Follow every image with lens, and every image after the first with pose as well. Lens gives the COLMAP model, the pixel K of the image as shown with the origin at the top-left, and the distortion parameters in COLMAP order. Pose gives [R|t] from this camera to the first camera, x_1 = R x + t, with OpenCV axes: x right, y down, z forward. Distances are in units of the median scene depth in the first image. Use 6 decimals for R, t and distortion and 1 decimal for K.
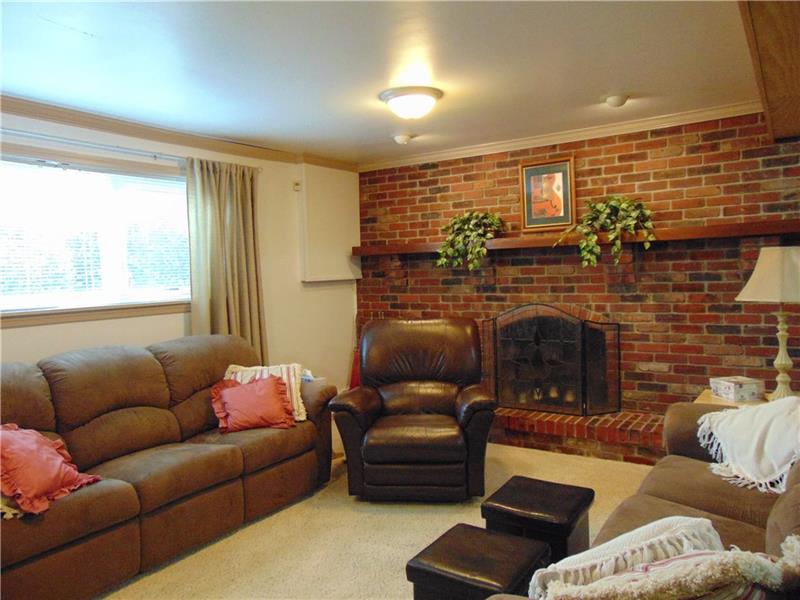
lens RADIAL K [[599.4, 0, 402.0], [0, 599.4, 300.9], [0, 0, 1]] dist [0.009609, 0.011791]
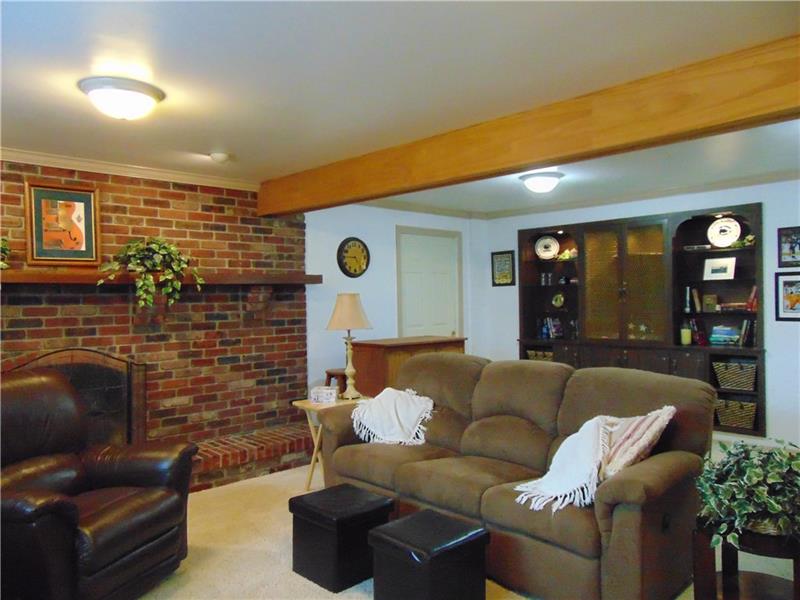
lens RADIAL K [[599.4, 0, 401.6], [0, 599.4, 299.2], [0, 0, 1]] dist [0.009609, 0.011791]
pose [[0.233782, 0.029598, 0.971838, -0.534518], [0.056612, 0.997426, -0.043996, -0.001788], [-0.970640, 0.065304, 0.231505, 0.357116]]
